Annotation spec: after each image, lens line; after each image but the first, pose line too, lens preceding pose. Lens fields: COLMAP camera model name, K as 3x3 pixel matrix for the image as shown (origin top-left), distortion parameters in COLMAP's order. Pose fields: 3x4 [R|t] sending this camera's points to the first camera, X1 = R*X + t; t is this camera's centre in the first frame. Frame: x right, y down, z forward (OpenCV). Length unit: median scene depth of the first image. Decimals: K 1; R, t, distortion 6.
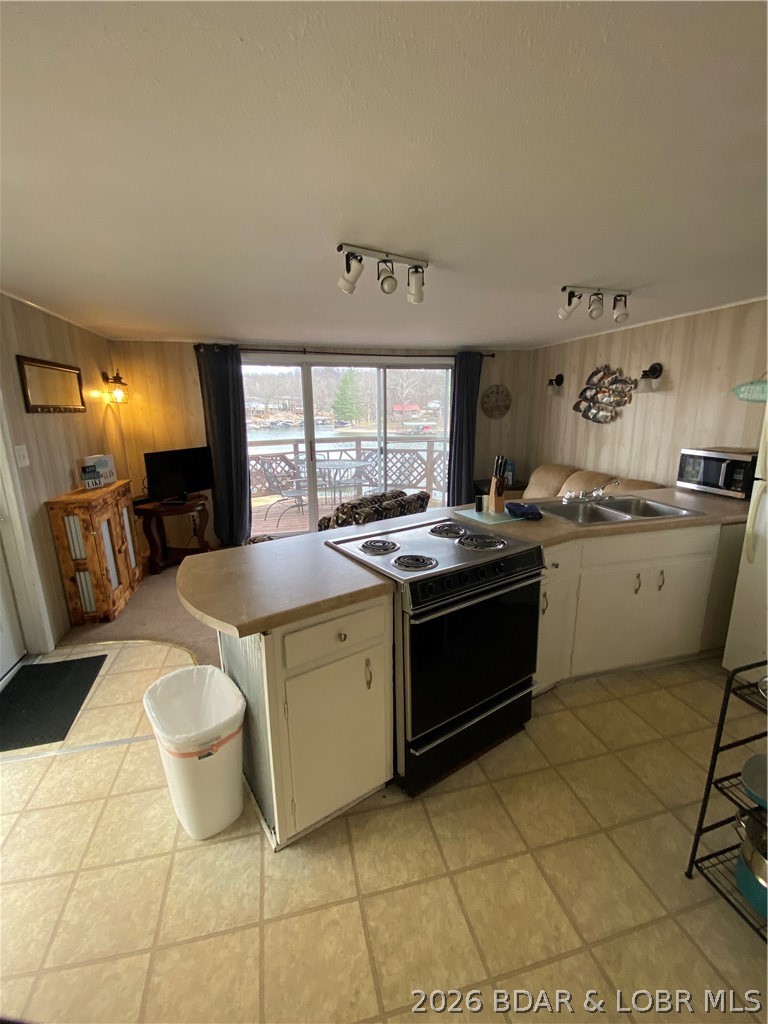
lens RADIAL K [[432.8, 0, 384.0], [0, 432.8, 512.0], [0, 0, 1]] dist [0.013376, -0.017728]
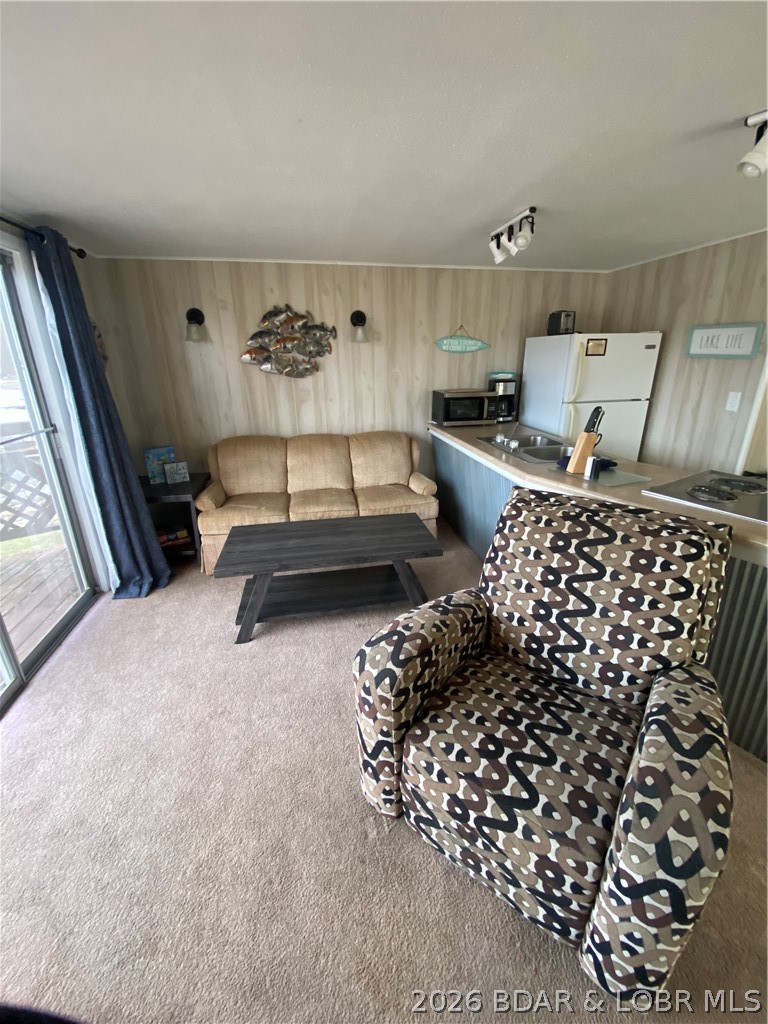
lens RADIAL K [[417.5, 0, 388.4], [0, 417.5, 510.6], [0, 0, 1]] dist [0.051520, -0.031968]
pose [[0.054175, -0.329337, 0.942657, -0.415178], [0.244162, 0.919755, 0.307303, -0.203009], [-0.968220, 0.213513, 0.130239, 0.901430]]
